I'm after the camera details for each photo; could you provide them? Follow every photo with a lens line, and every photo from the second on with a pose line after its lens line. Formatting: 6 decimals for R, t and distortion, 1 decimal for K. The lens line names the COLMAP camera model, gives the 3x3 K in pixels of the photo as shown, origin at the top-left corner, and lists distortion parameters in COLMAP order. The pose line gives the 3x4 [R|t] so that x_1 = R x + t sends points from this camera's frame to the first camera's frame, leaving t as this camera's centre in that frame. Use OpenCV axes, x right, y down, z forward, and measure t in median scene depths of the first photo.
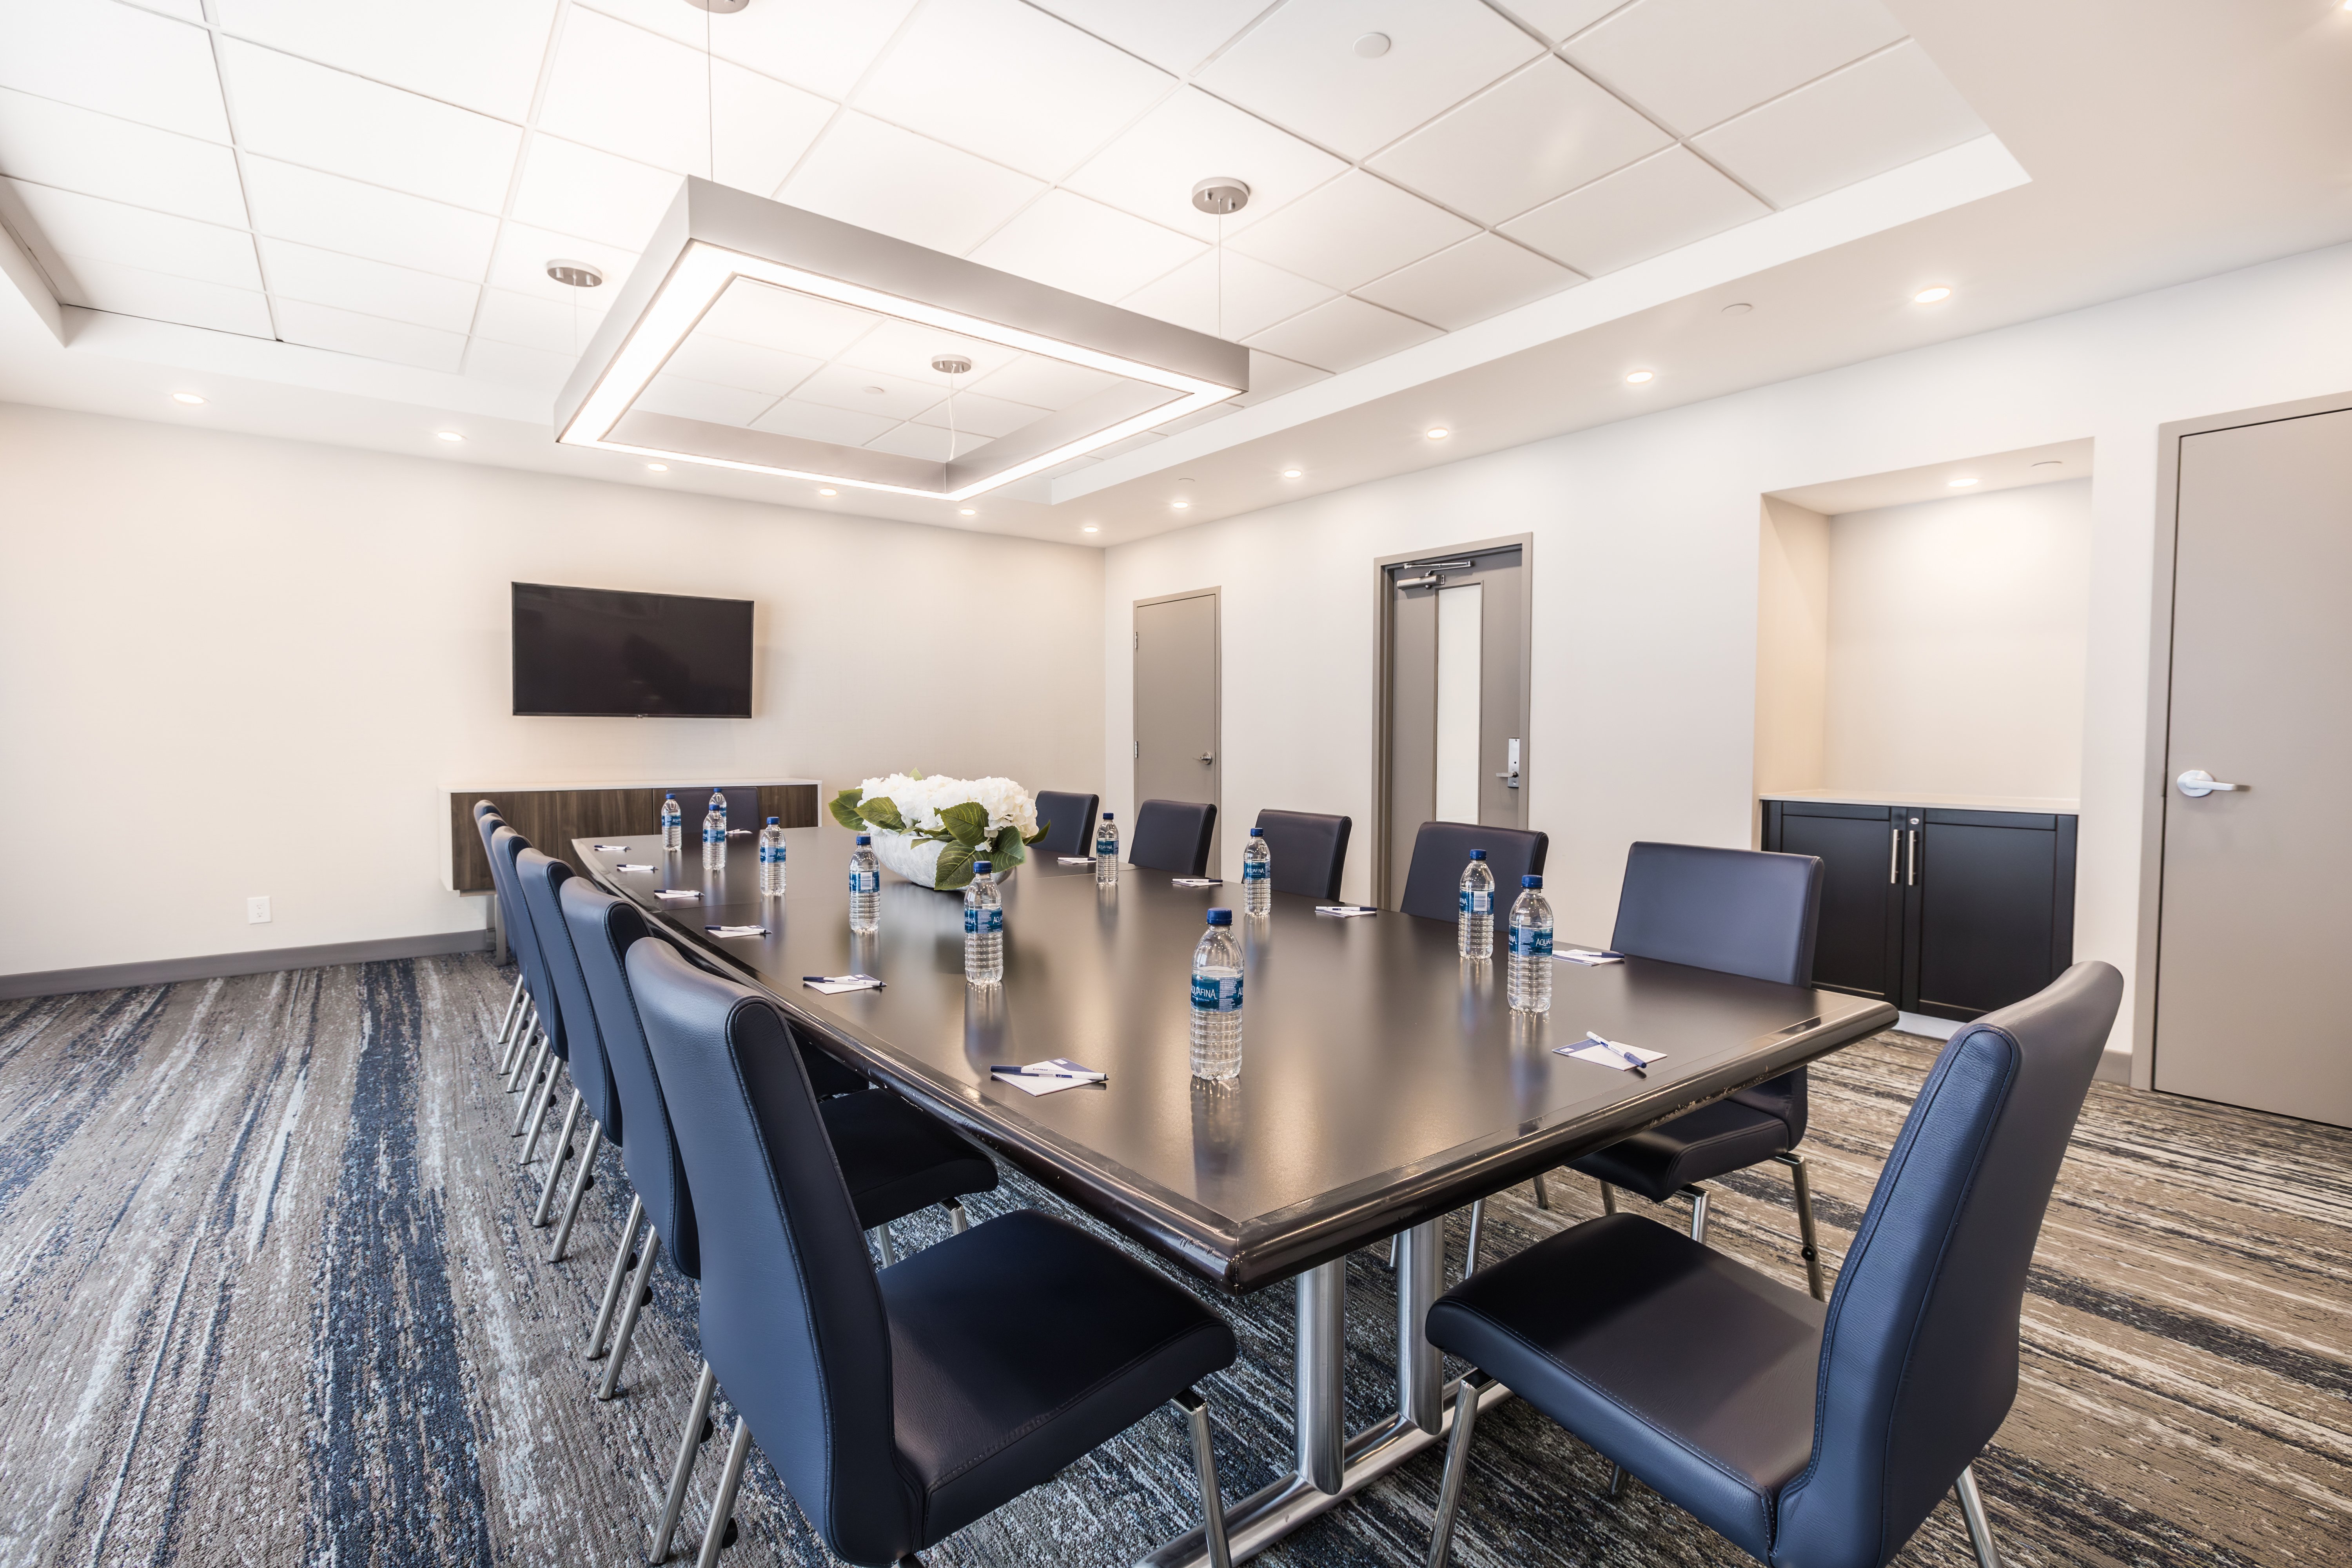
lens RADIAL K [[1067.3, 0, 1222.8], [0, 1067.3, 785.8], [0, 0, 1]] dist [0.000311, -0.001253]
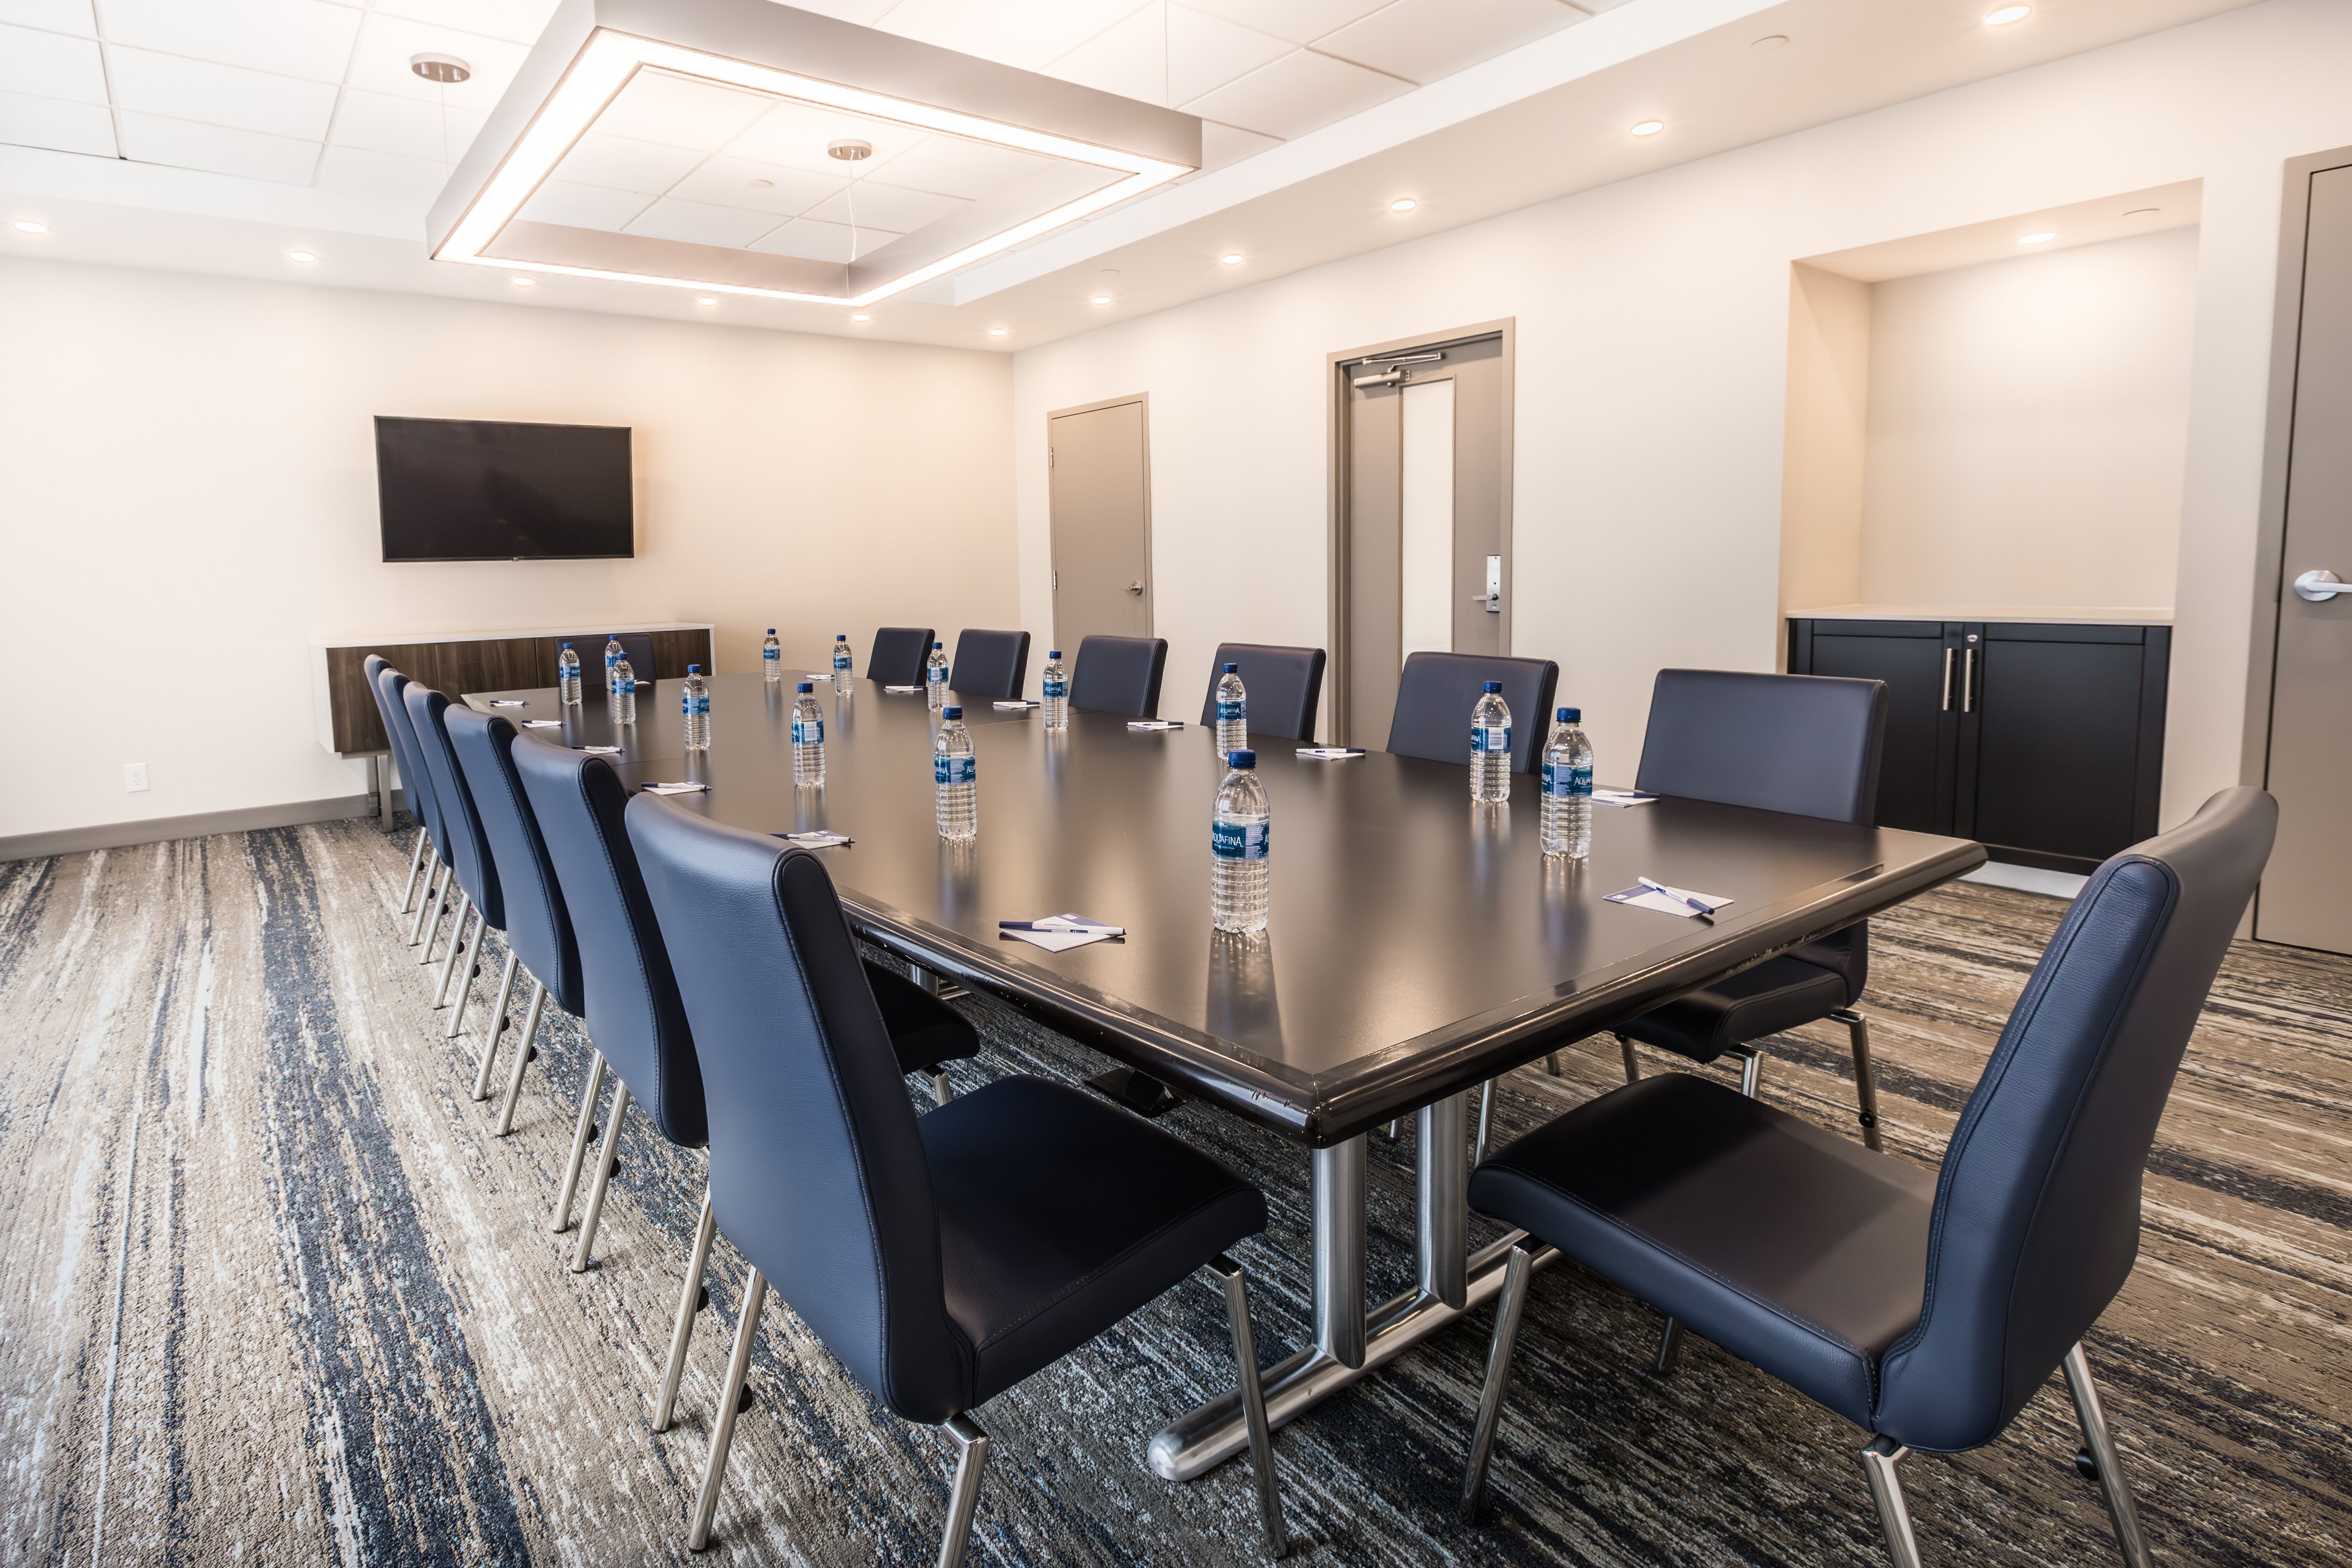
lens RADIAL K [[1203.8, 0, 1070.7], [0, 1203.8, 688.9], [0, 0, 1]] dist [-0.002756, -0.000340]
pose [[0.998335, -0.023011, -0.052893, -0.061745], [0.026001, 0.998061, 0.056558, -0.000117], [0.051489, -0.057840, 0.996997, -0.028111]]
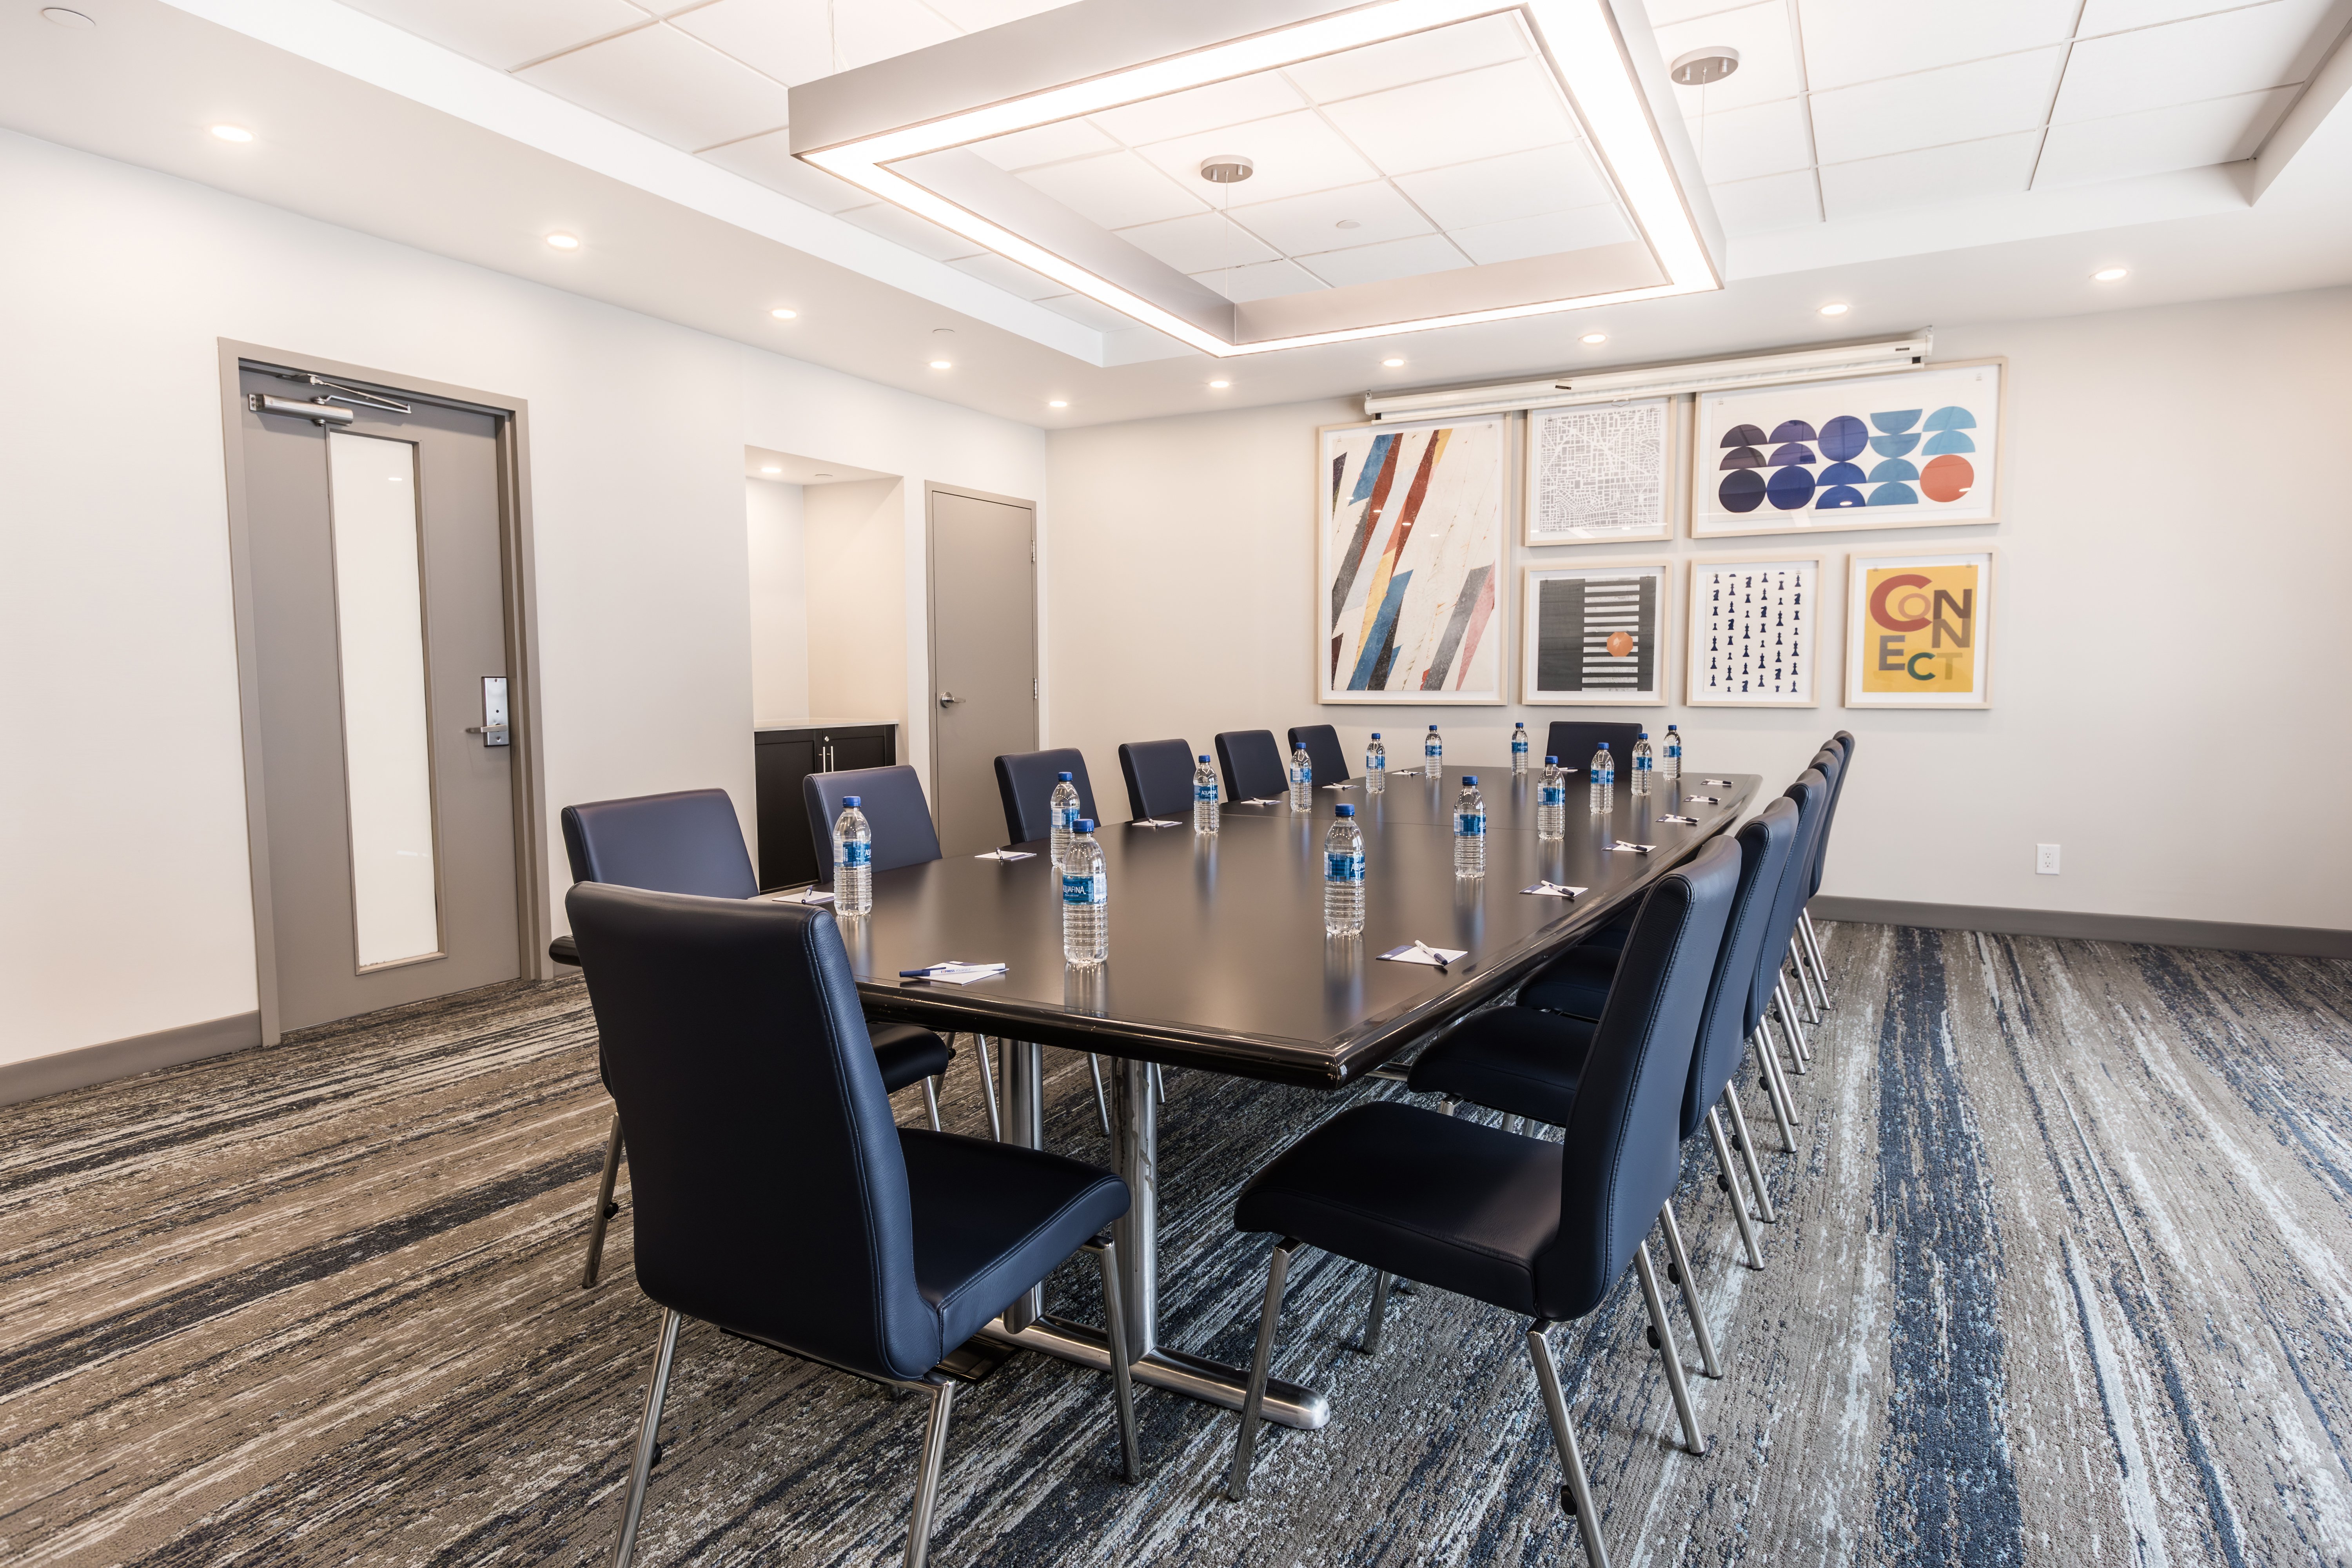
lens RADIAL K [[1339.2, 0, 1123.8], [0, 1339.2, 792.7], [0, 0, 1]] dist [-0.008369, -0.002854]
pose [[-0.371094, -0.077473, 0.925358, -1.986003], [0.049083, 0.993484, 0.102861, -0.108465], [-0.927297, 0.083590, -0.364873, 2.587639]]
